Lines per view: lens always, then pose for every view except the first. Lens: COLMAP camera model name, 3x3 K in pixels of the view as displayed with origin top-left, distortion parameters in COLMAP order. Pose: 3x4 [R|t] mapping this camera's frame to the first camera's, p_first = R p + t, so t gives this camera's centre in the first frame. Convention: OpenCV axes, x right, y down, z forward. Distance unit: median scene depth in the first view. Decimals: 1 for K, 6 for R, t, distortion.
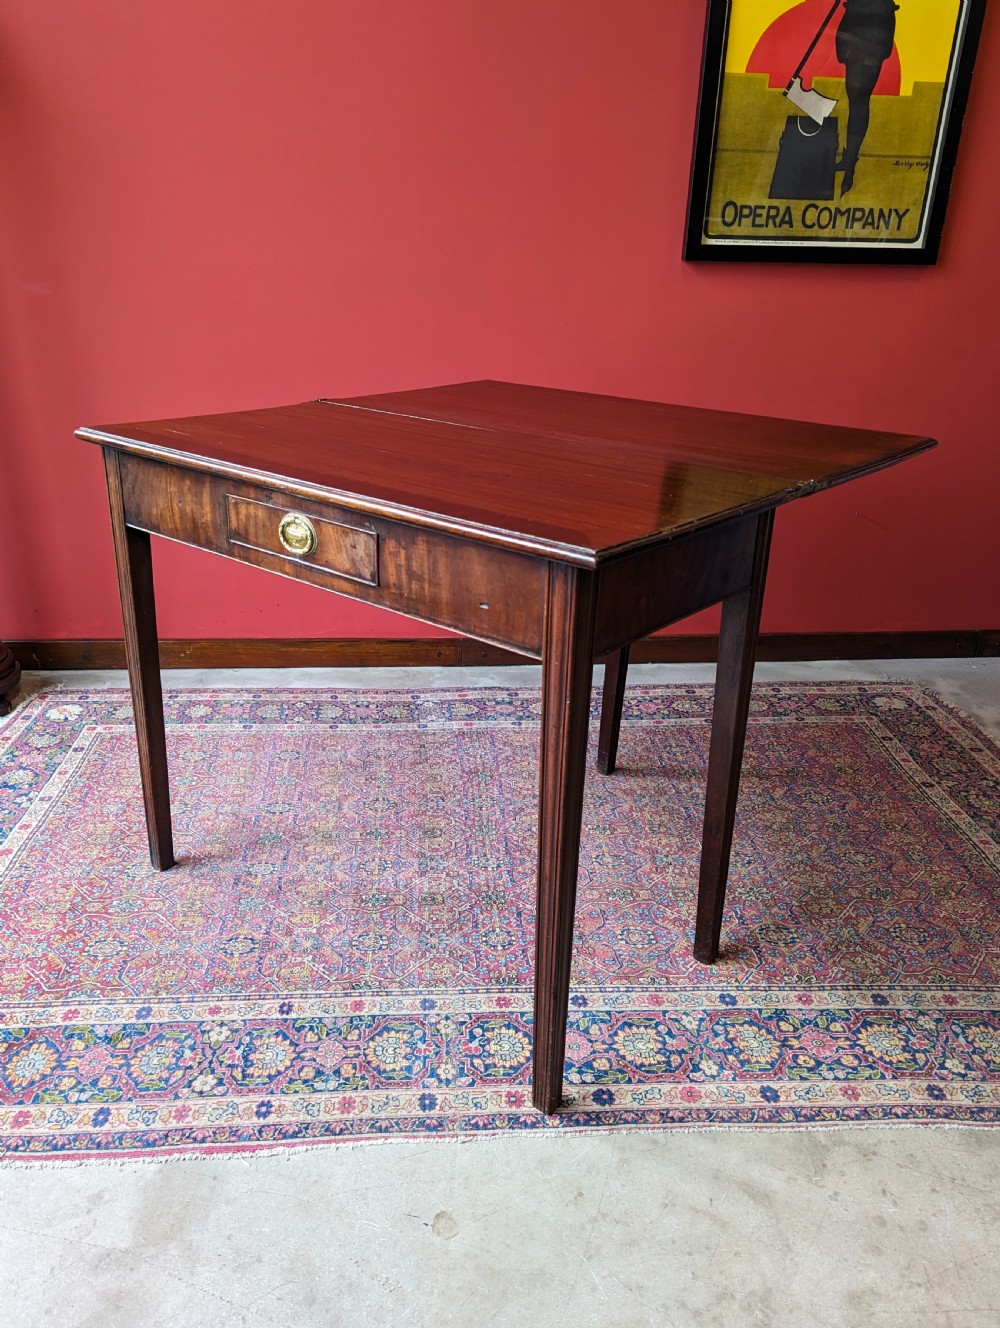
lens RADIAL K [[1012.9, 0, 502.6], [0, 1012.9, 698.6], [0, 0, 1]] dist [0.065990, -0.050466]
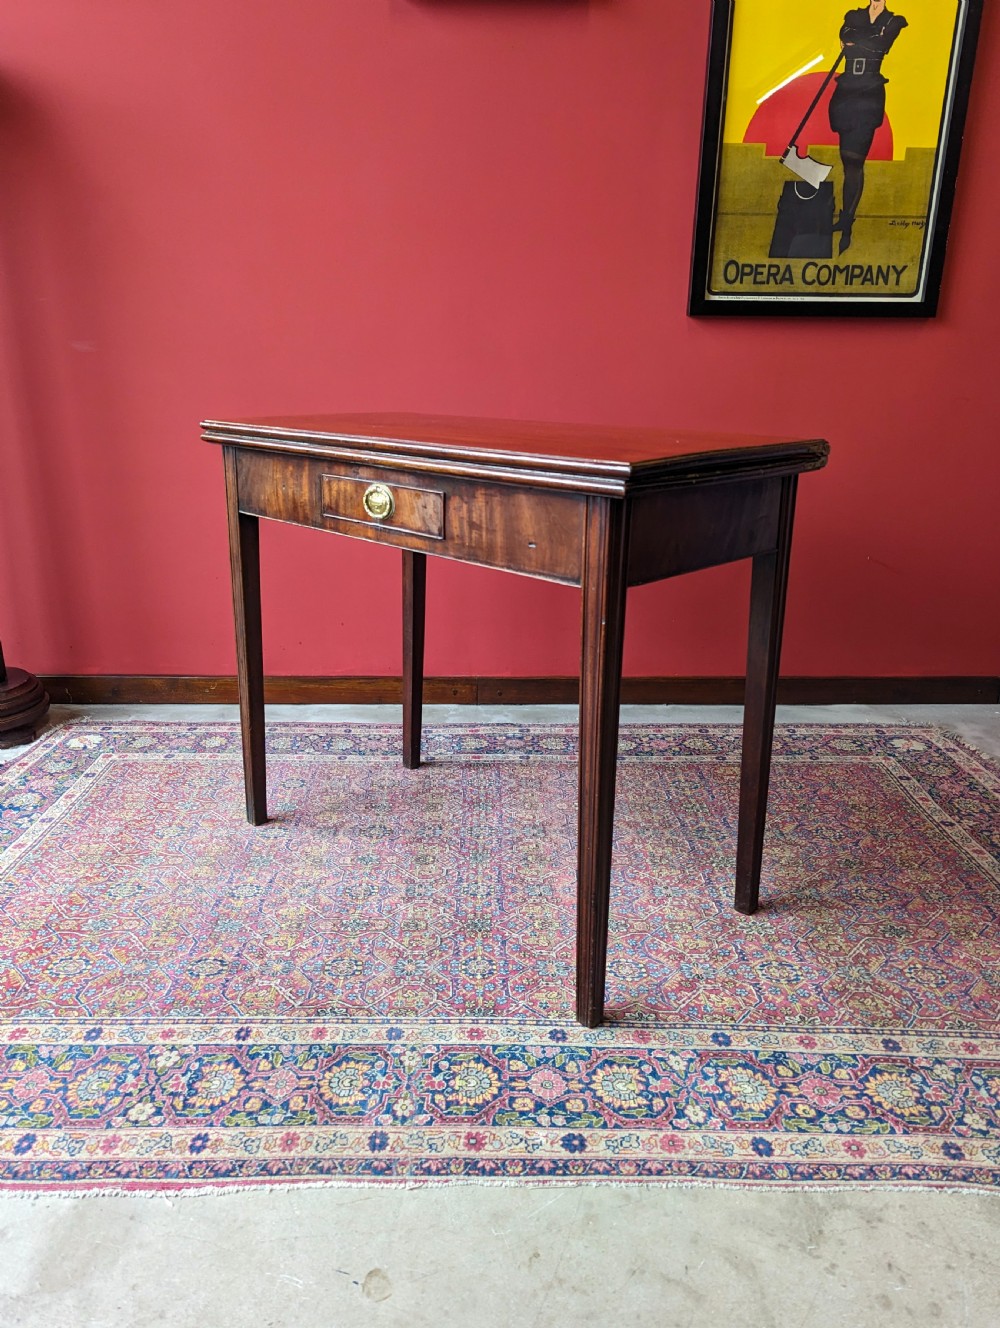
lens RADIAL K [[943.7, 0, 503.9], [0, 943.7, 656.4], [0, 0, 1]] dist [0.085892, -0.082535]
pose [[0.998311, 0.007170, -0.057649, 0.077610], [-0.014052, 0.992690, -0.119869, 0.063186], [0.056368, 0.120476, 0.991115, 0.102704]]
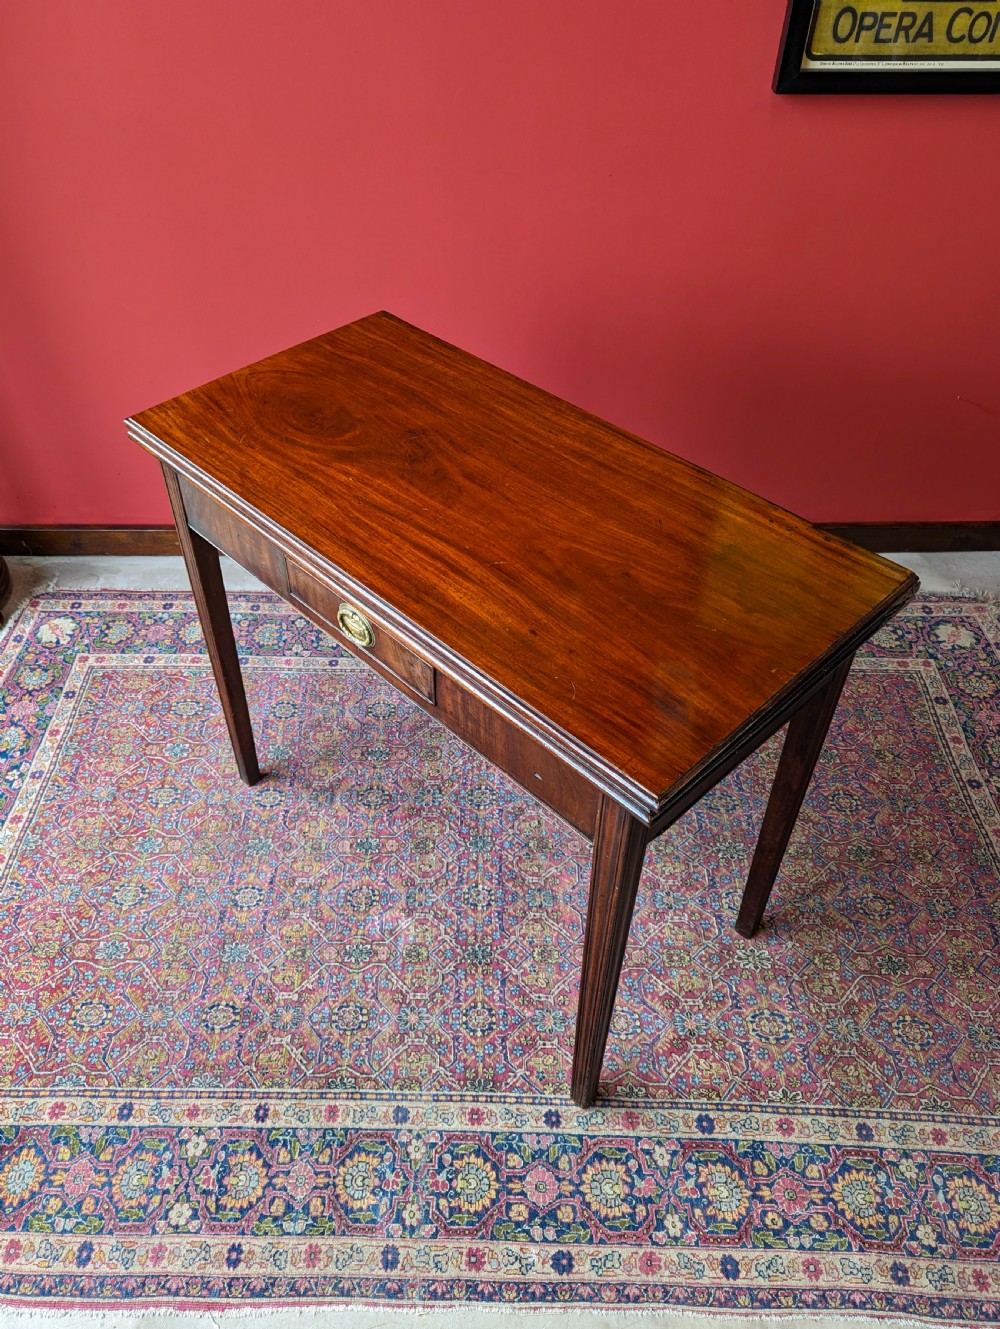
lens RADIAL K [[990.3, 0, 477.5], [0, 990.3, 673.1], [0, 0, 1]] dist [0.077172, -0.071987]
pose [[0.996063, 0.043492, -0.077240, 0.062060], [-0.013141, 0.934185, 0.356548, -0.480178], [0.087664, -0.354129, 0.931079, 0.250282]]
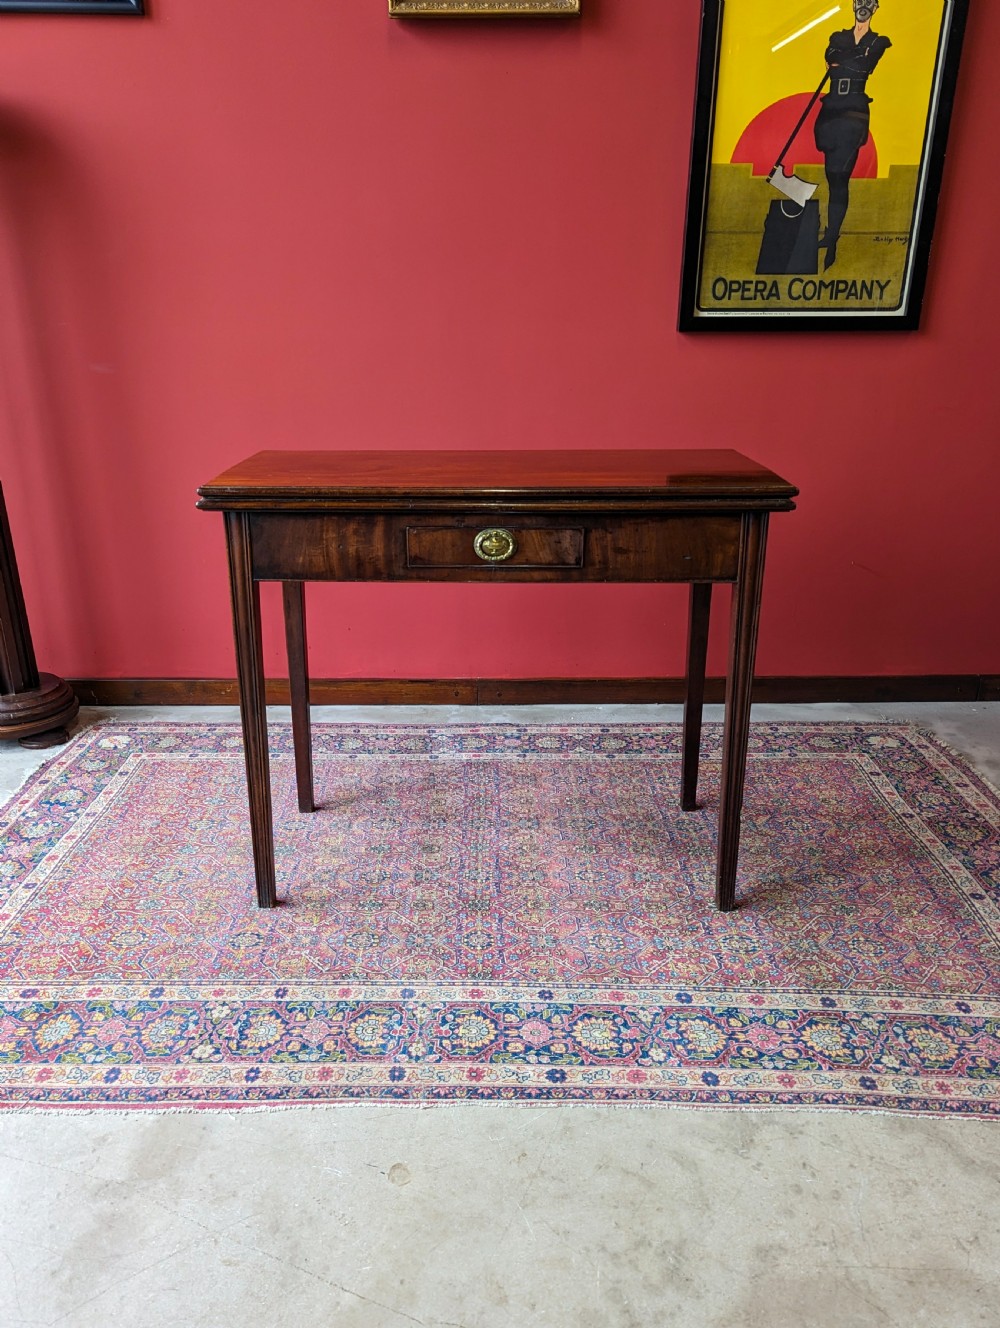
lens RADIAL K [[1002.1, 0, 490.1], [0, 1002.1, 703.6], [0, 0, 1]] dist [0.062040, -0.042560]
pose [[0.997122, 0.006164, -0.075562, 0.100572], [-0.010349, 0.998426, -0.055123, 0.047150], [0.075103, 0.055746, 0.995616, -0.104004]]
